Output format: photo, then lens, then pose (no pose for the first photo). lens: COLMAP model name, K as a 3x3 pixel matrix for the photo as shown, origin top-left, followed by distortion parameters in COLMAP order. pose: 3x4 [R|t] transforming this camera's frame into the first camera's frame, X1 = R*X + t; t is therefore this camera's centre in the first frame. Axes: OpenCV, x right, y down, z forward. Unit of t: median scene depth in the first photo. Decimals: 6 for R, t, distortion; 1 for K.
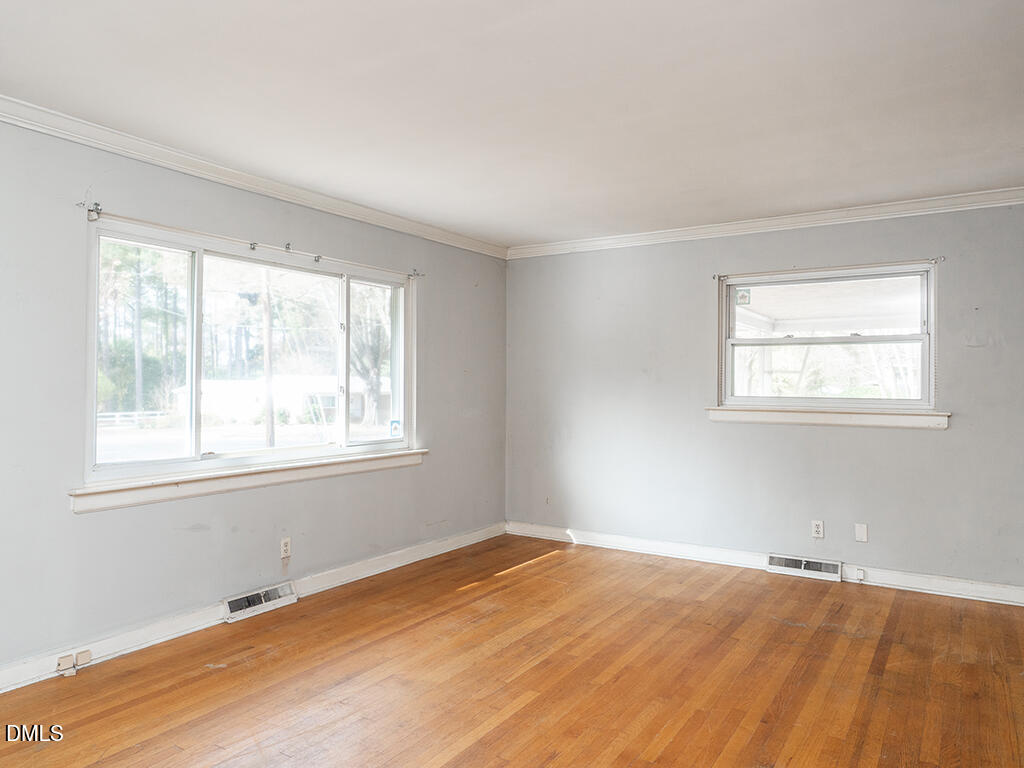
lens RADIAL K [[728.7, 0, 452.2], [0, 728.7, 380.9], [0, 0, 1]] dist [0.002054, -0.001139]
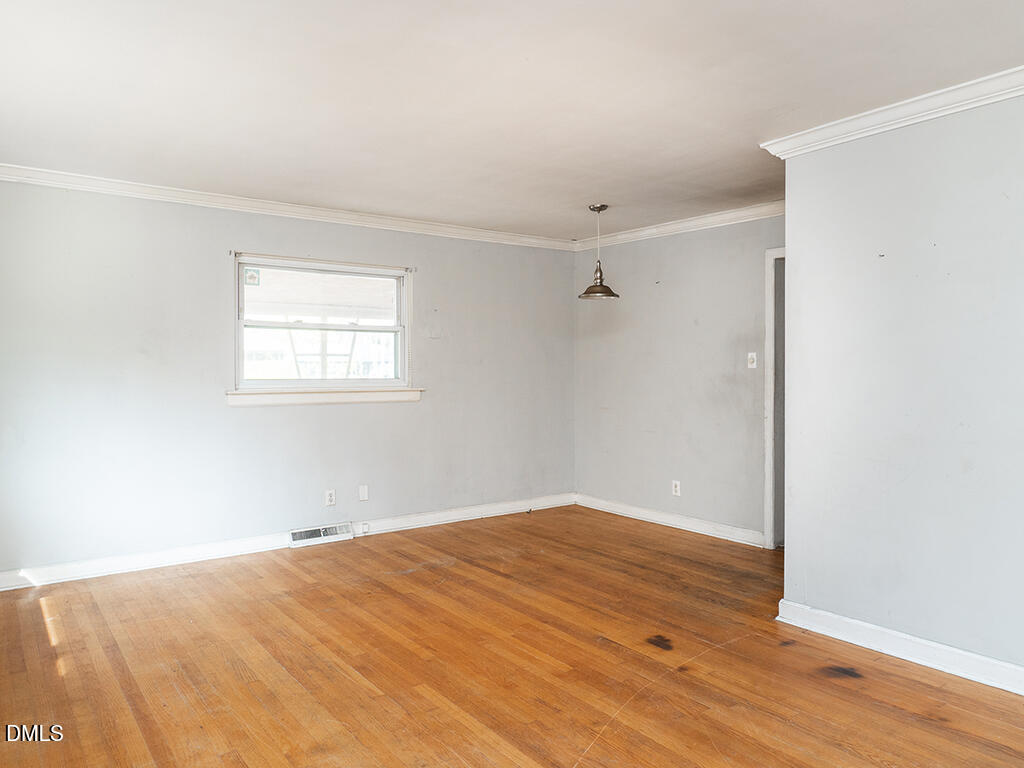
lens RADIAL K [[749.6, 0, 579.9], [0, 749.6, 382.9], [0, 0, 1]] dist [0.000098, -0.000073]
pose [[0.260192, -0.024590, 0.965244, -0.577580], [-0.002339, 0.999657, 0.026097, -0.001359], [-0.965554, -0.009048, 0.260046, 0.397936]]
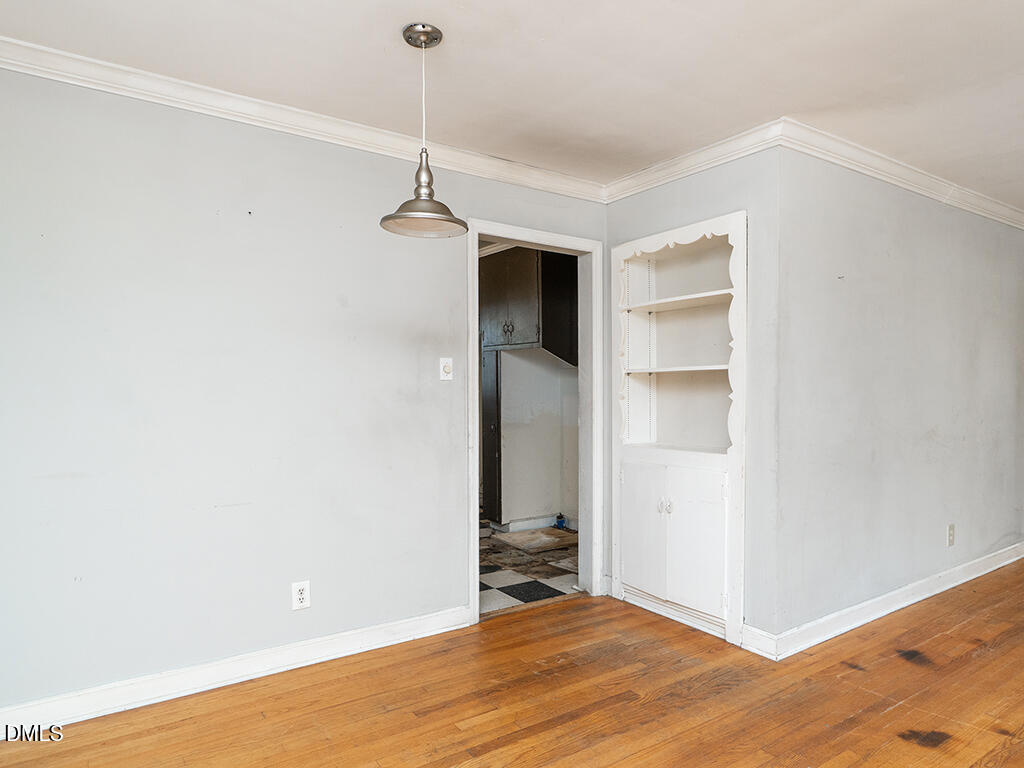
lens RADIAL K [[643.4, 0, 535.1], [0, 643.4, 405.9], [0, 0, 1]] dist [0.001265, 0.001382]
pose [[-0.944984, -0.015480, 0.326750, 0.406634], [-0.006315, 0.999557, 0.029090, 0.014782], [-0.327056, 0.025426, -0.944663, 1.160298]]
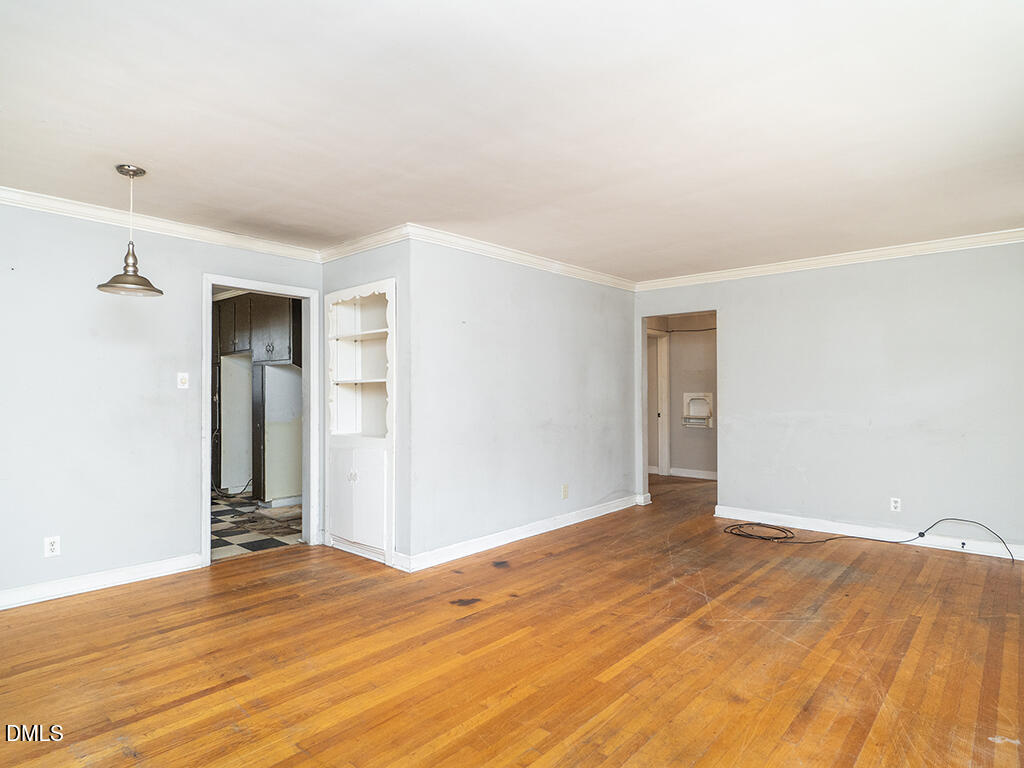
lens RADIAL K [[571.6, 0, 499.7], [0, 571.6, 385.1], [0, 0, 1]] dist [0.000333, 0.000193]
pose [[-0.993209, -0.001760, 0.116330, 0.118505], [-0.003652, 0.999865, -0.016051, 0.014281], [-0.116286, -0.016367, -0.993081, 1.354348]]
